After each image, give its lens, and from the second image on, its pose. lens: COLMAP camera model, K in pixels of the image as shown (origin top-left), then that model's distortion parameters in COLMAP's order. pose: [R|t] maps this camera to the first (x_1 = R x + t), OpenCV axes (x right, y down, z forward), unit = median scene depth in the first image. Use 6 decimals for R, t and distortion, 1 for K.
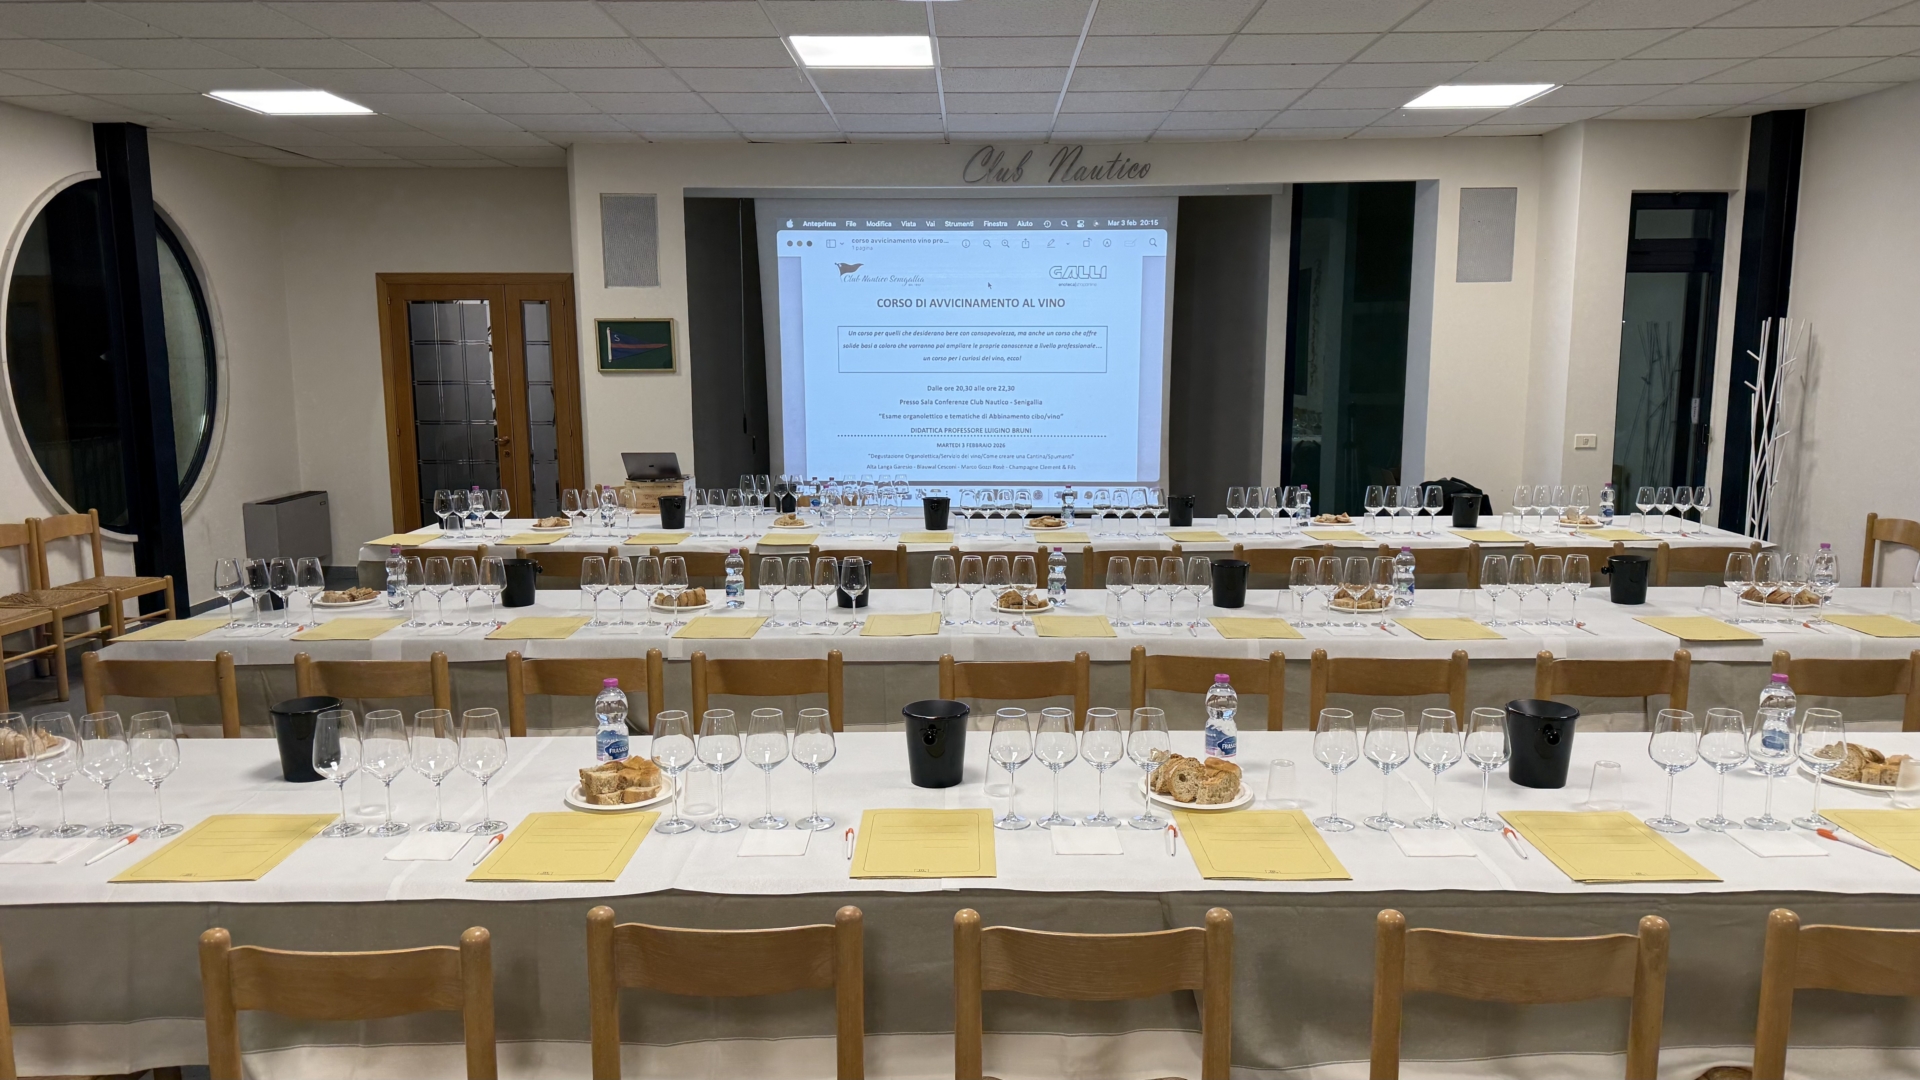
lens RADIAL K [[1342.4, 0, 960.8], [0, 1342.4, 553.1], [0, 0, 1]] dist [0.083707, -0.098994]
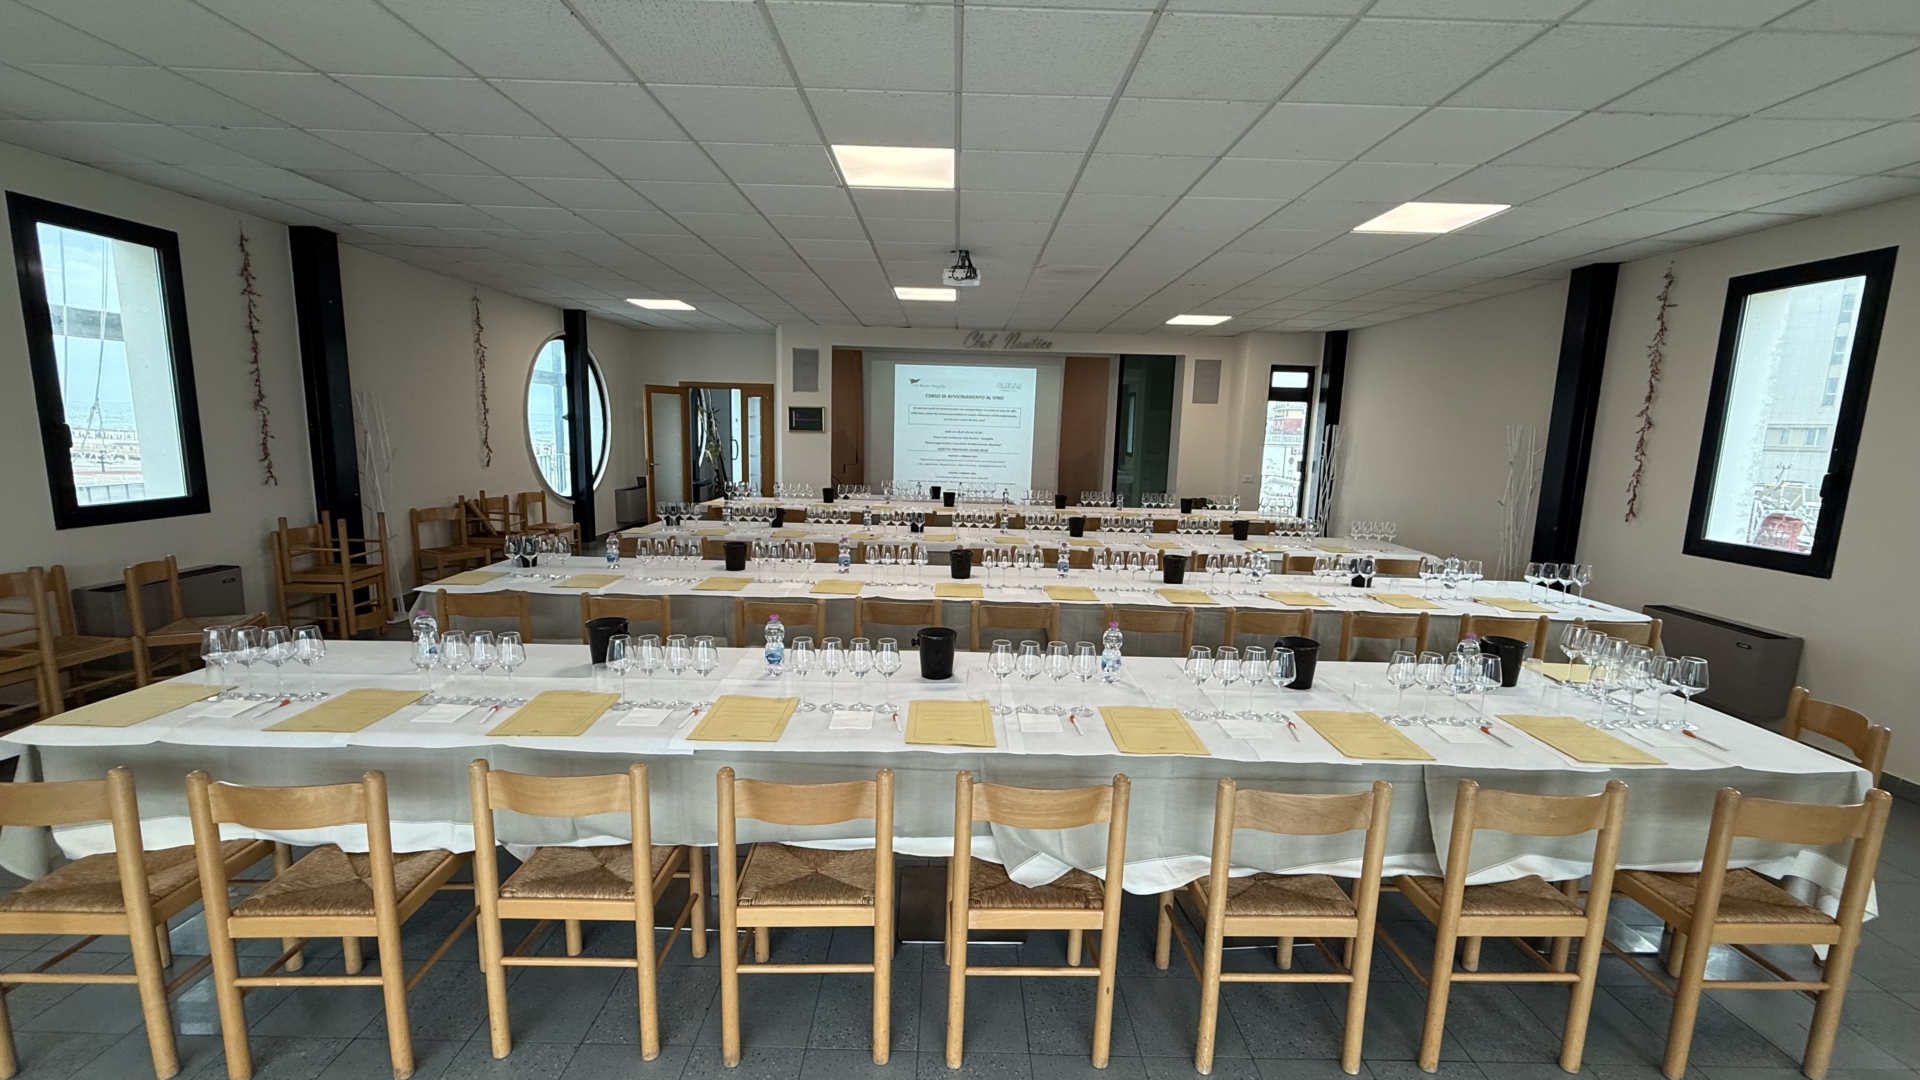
lens RADIAL K [[756.3, 0, 955.0], [0, 756.3, 547.4], [0, 0, 1]] dist [-0.000723, -0.000020]
pose [[0.999450, 0.030913, 0.012010, -0.018239], [-0.030986, 0.999502, 0.005943, 0.035122], [-0.011820, -0.006312, 0.999910, -0.203319]]
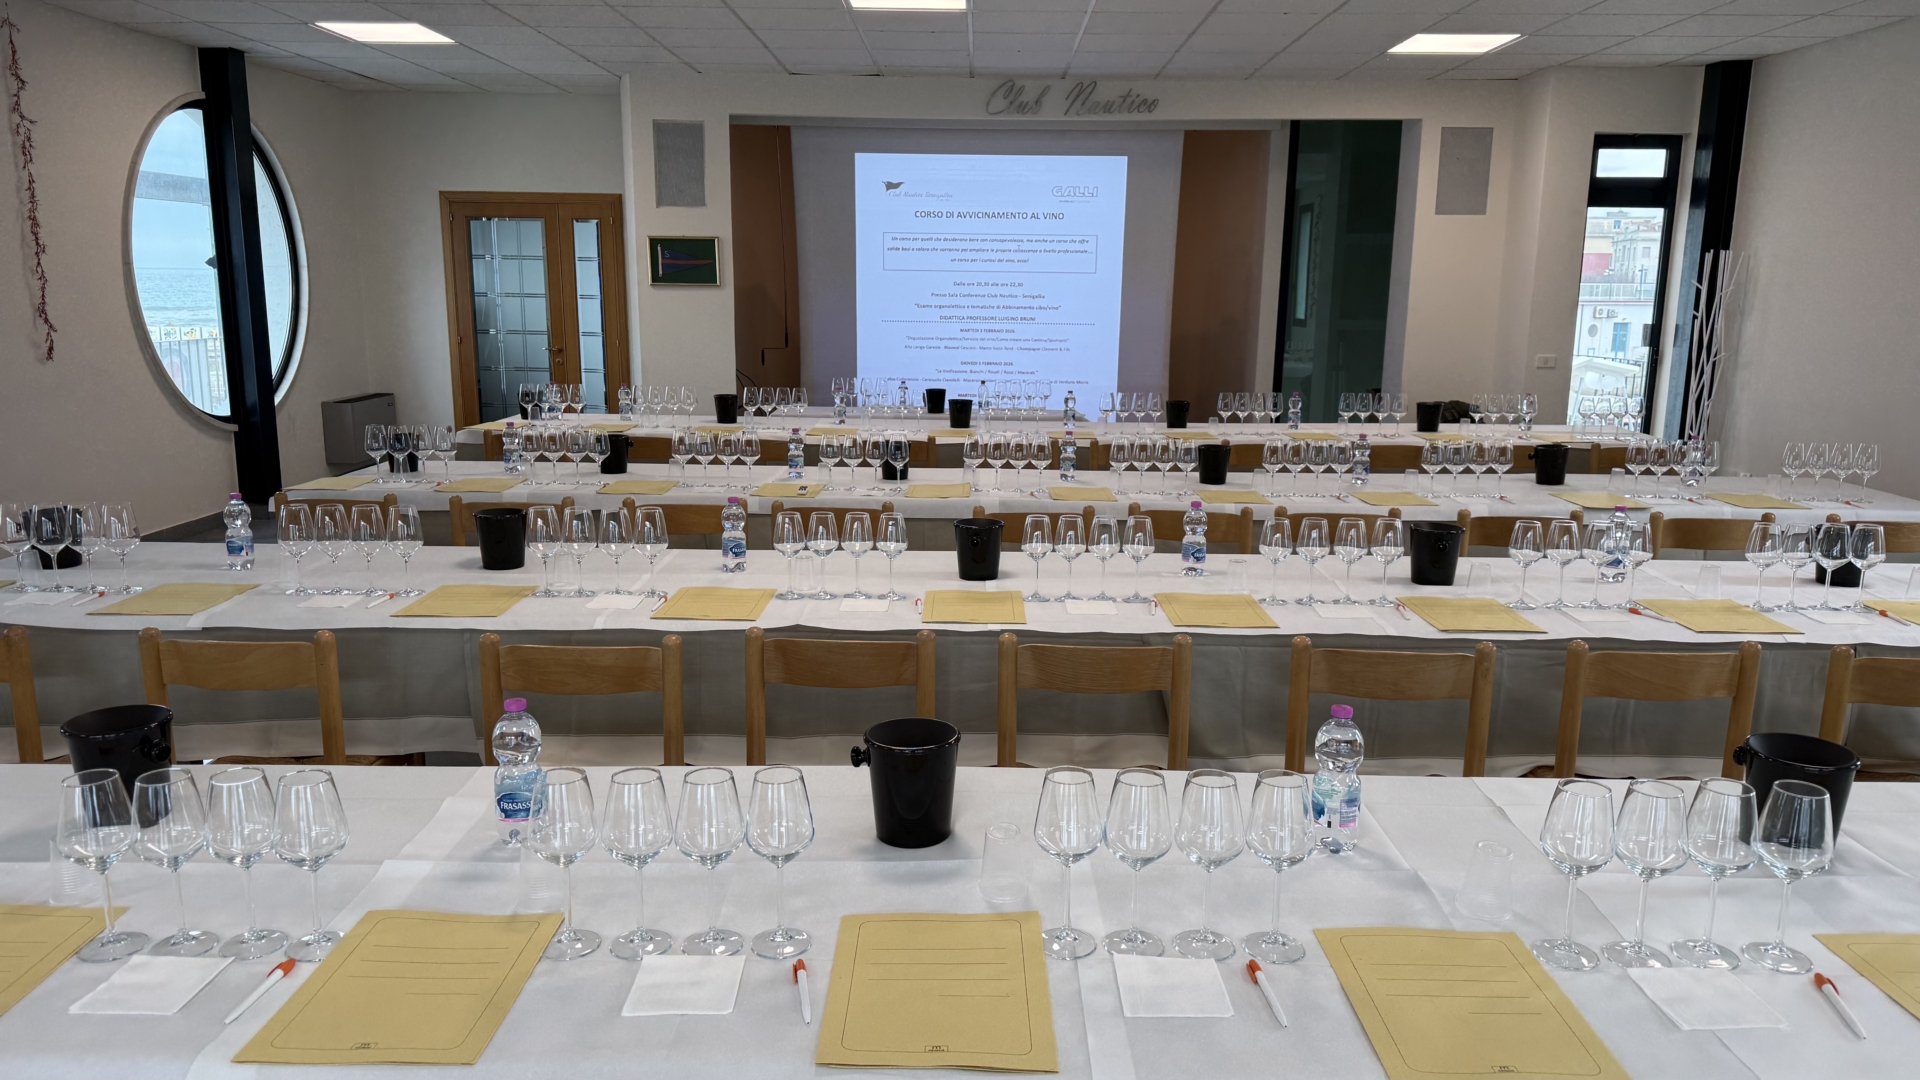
lens RADIAL K [[1342.4, 0, 960.8], [0, 1342.4, 553.1], [0, 0, 1]] dist [0.083707, -0.098994]
pose [[0.999864, 0.016444, -0.001380, -0.012179], [-0.016362, 0.998777, 0.046663, 0.030200], [0.002145, -0.046634, 0.998910, -0.113757]]
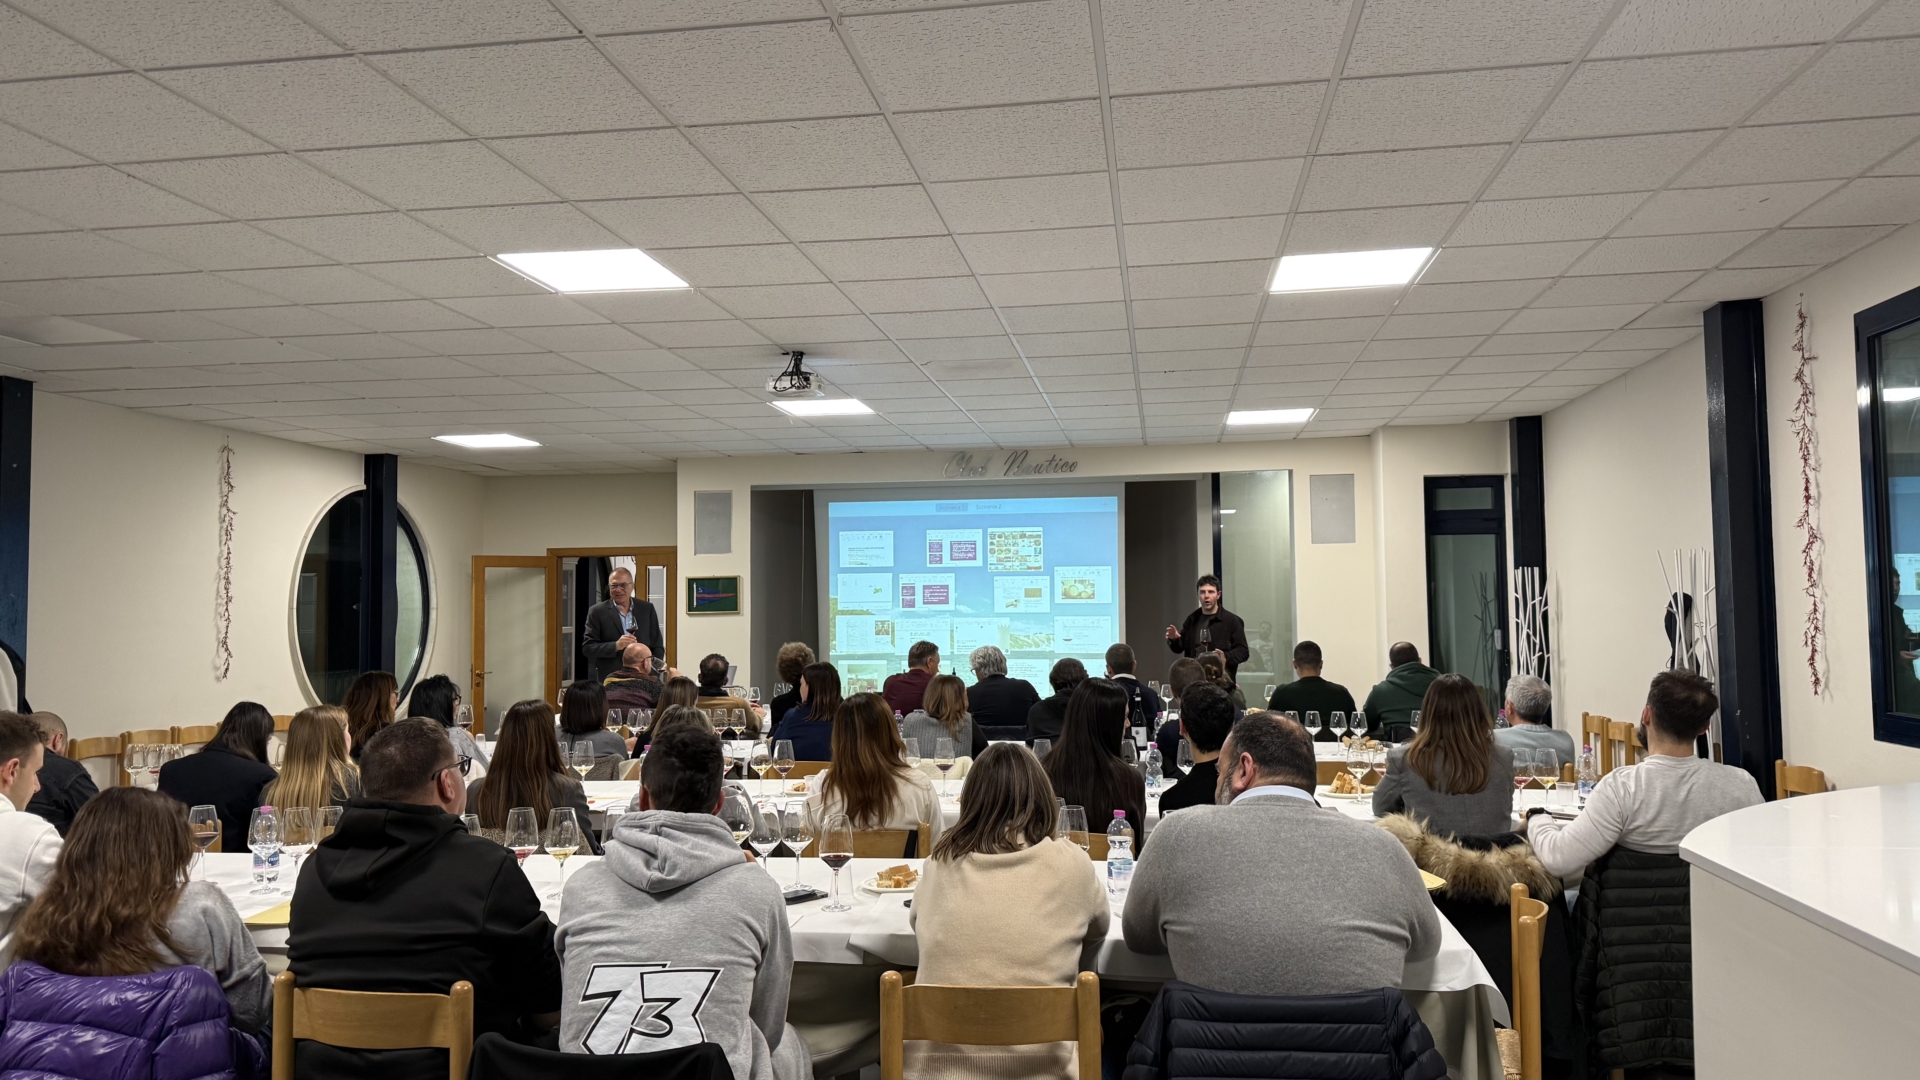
lens RADIAL K [[1342.4, 0, 960.8], [0, 1342.4, 553.1], [0, 0, 1]] dist [0.083707, -0.098994]
pose [[0.990580, -0.012650, -0.136347, 0.220553], [-0.014094, 0.981016, -0.193413, 0.074349], [0.136206, 0.193512, 0.971597, -0.348478]]
